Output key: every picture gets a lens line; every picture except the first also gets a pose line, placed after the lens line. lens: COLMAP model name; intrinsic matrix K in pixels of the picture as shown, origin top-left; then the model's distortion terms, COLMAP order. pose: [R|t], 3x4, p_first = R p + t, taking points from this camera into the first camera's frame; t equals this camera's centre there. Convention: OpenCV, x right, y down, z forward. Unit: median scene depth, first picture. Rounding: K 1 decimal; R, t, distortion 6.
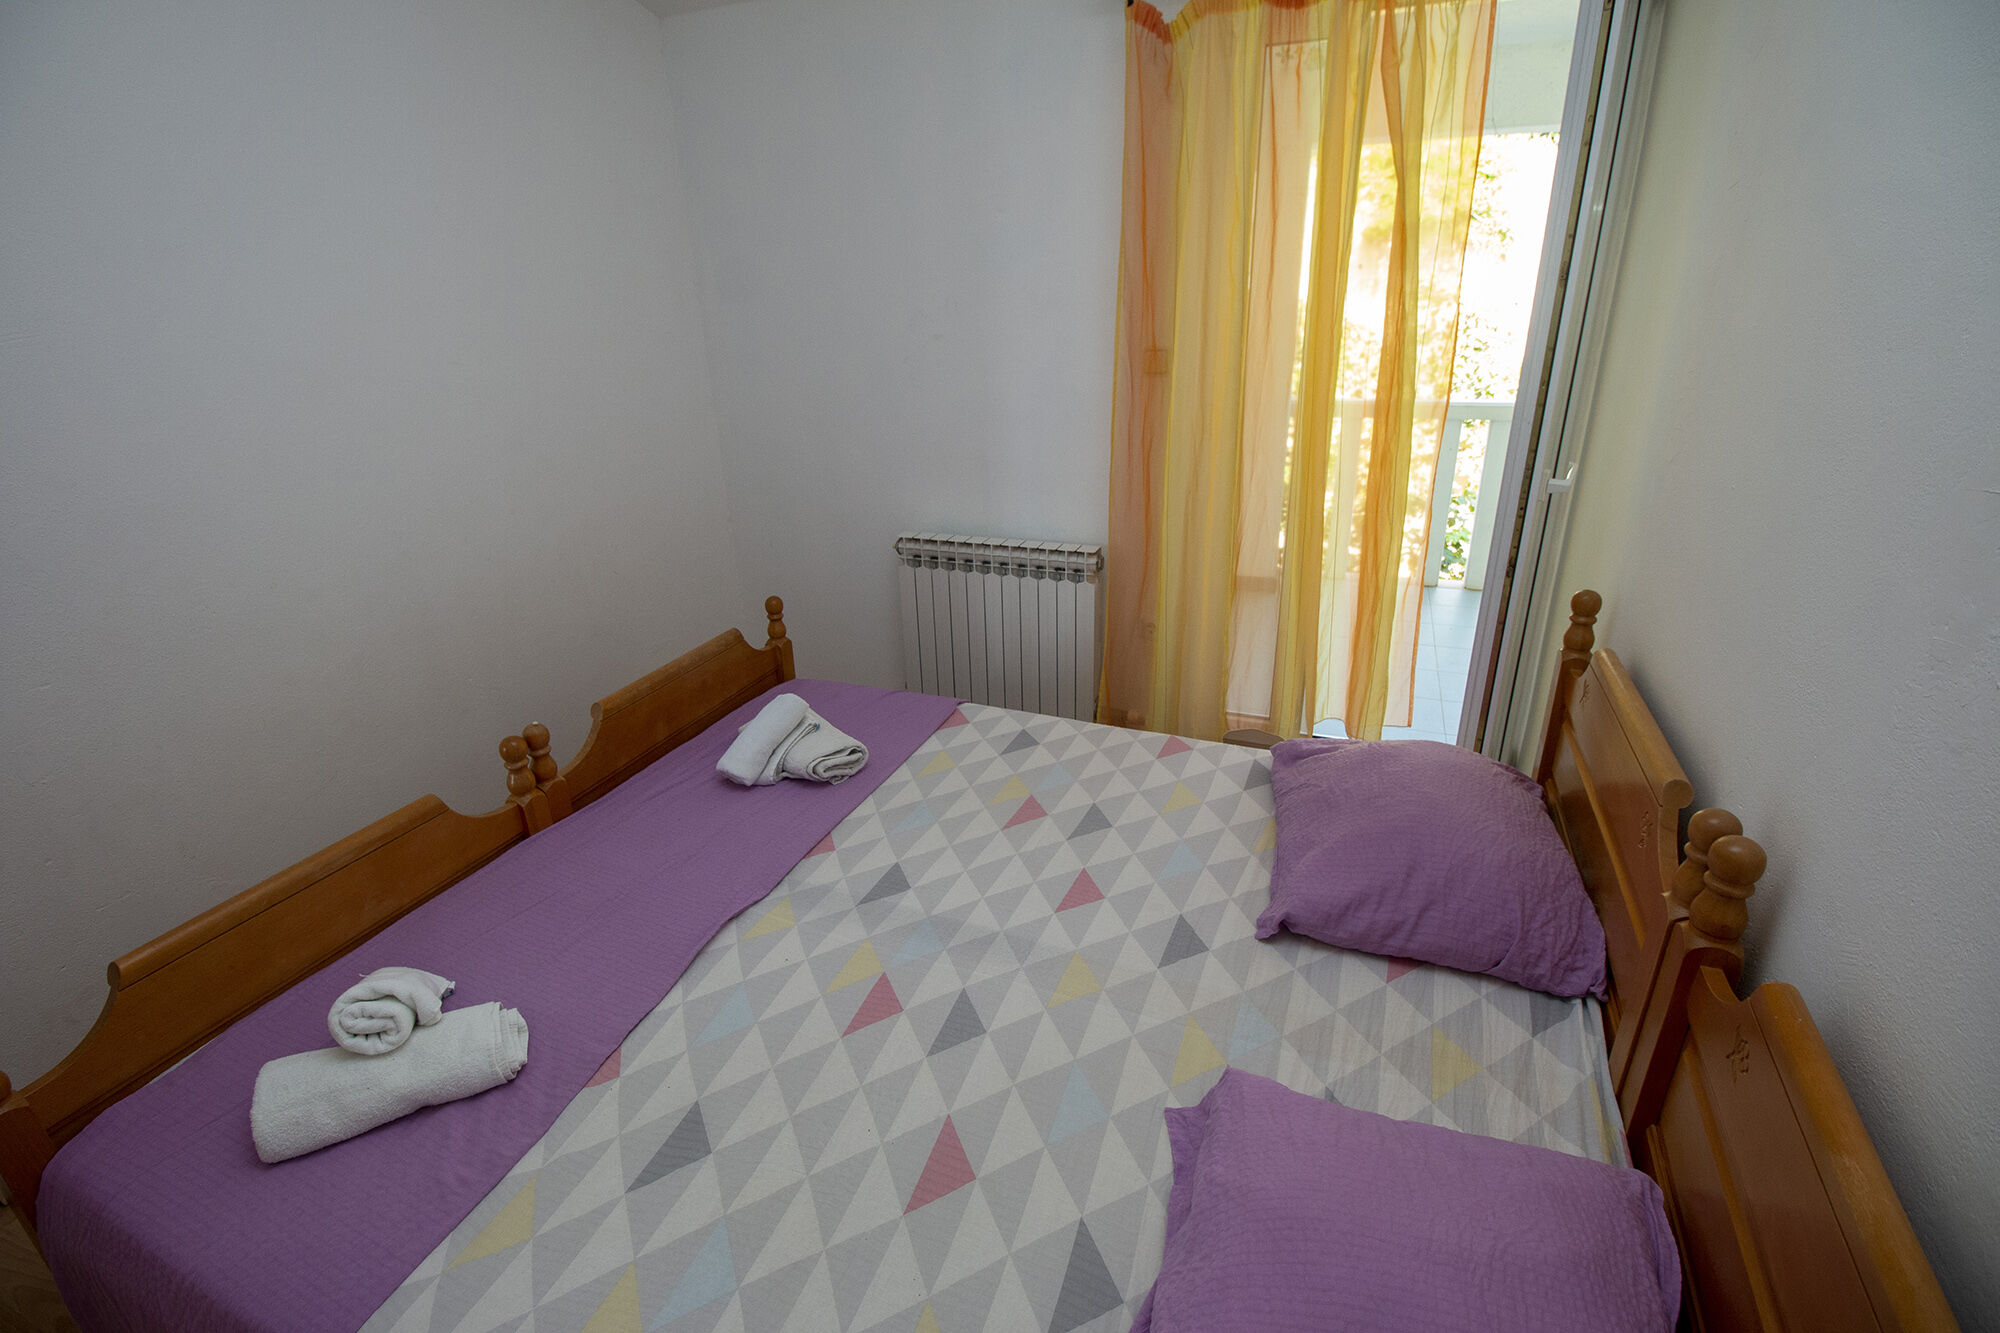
lens RADIAL K [[925.2, 0, 999.0], [0, 925.2, 670.1], [0, 0, 1]] dist [-0.004939, -0.010656]
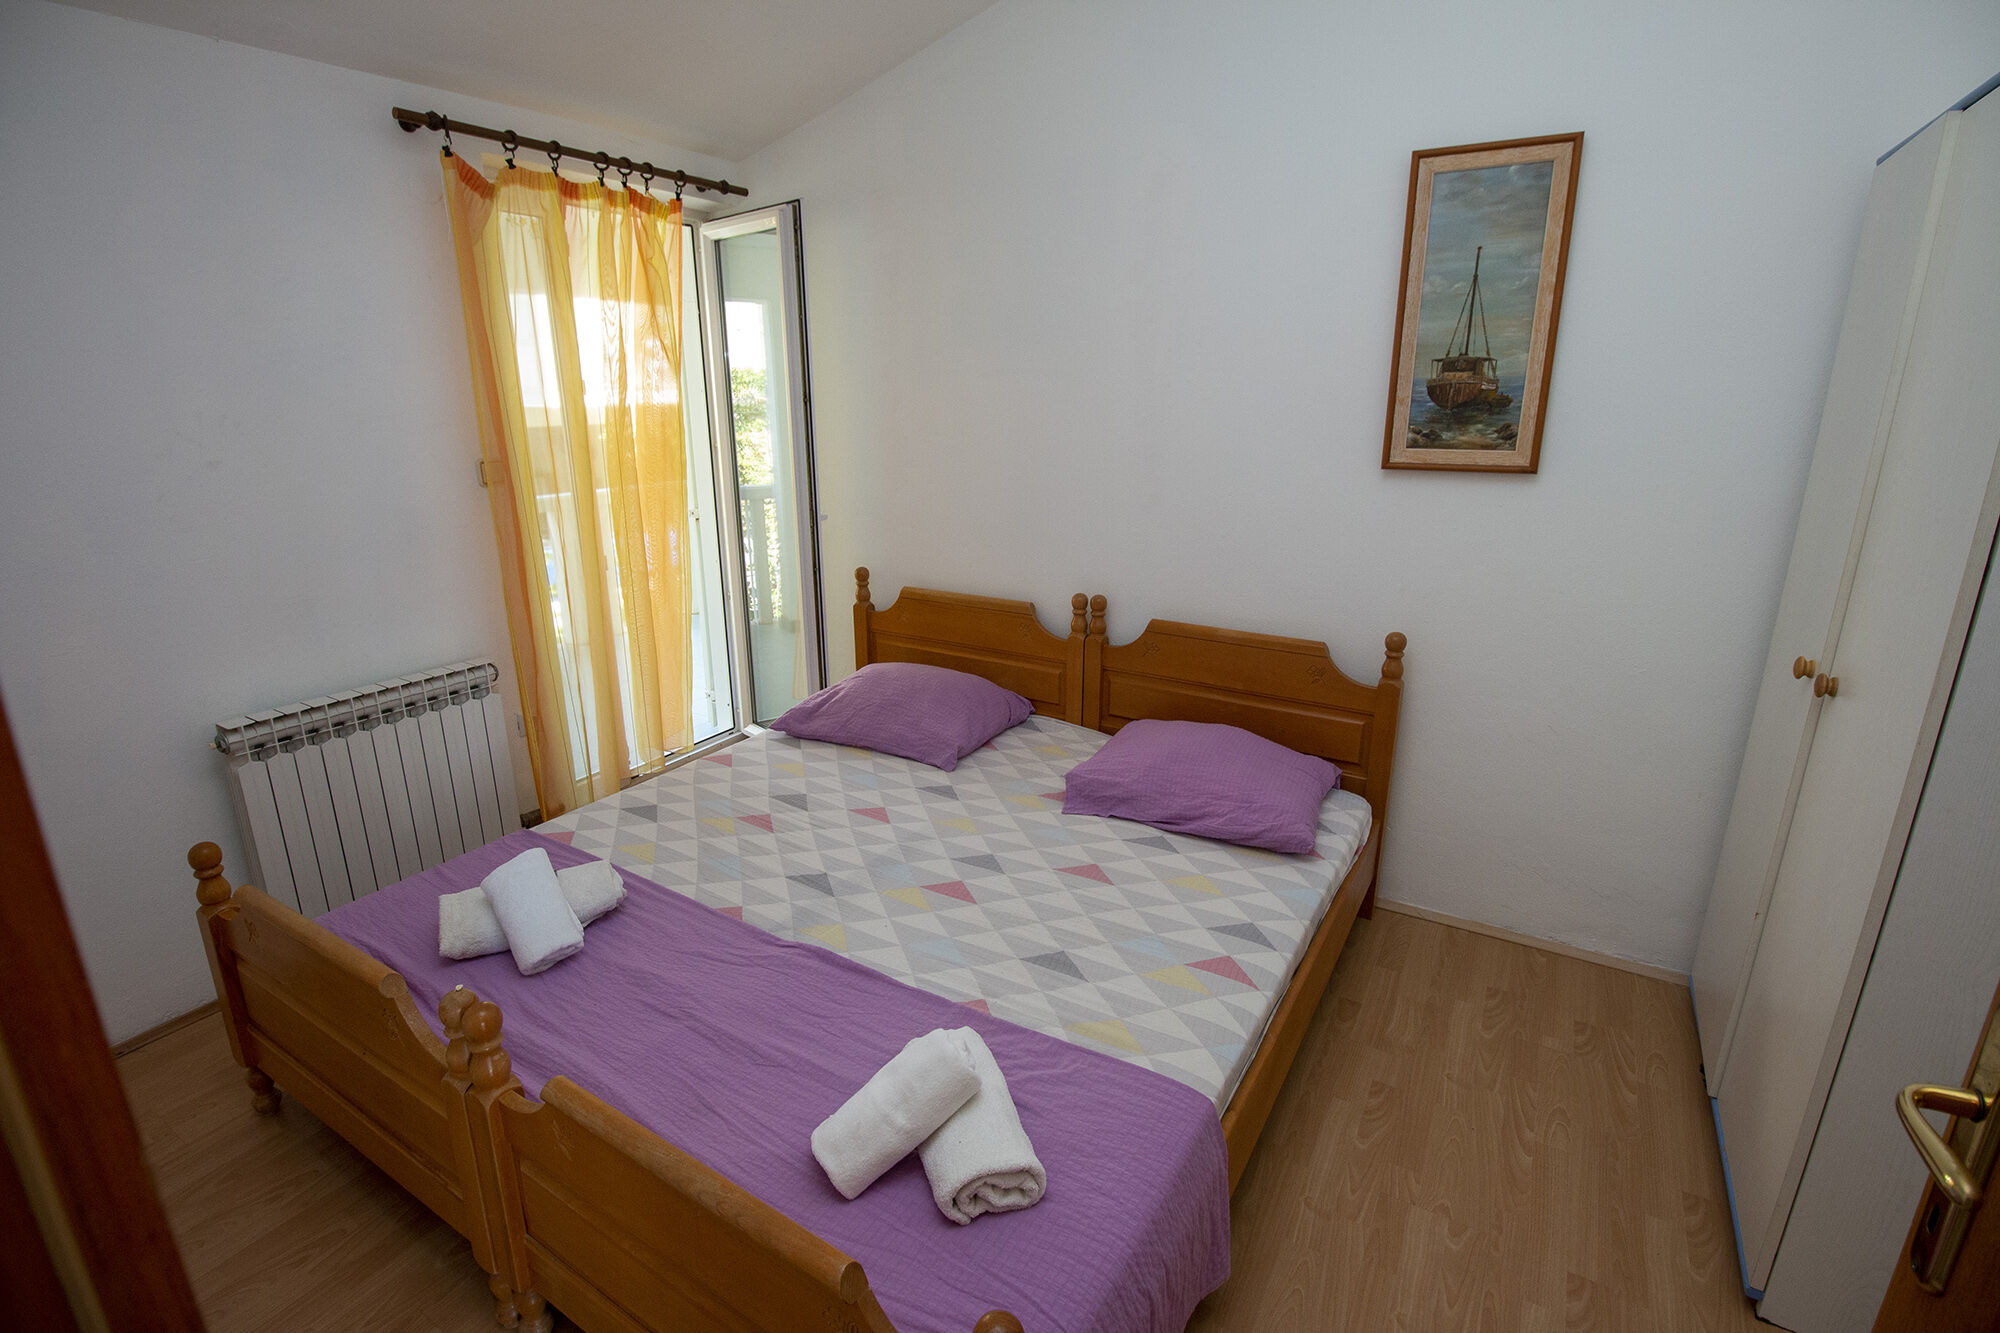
lens RADIAL K [[925.2, 0, 1003.2], [0, 925.2, 652.7], [0, 0, 1]] dist [-0.004939, -0.010656]
pose [[0.132399, -0.240945, 0.961466, -1.250876], [0.378230, 0.908888, 0.175684, -0.165460], [-0.916194, 0.340395, 0.211469, 0.458506]]
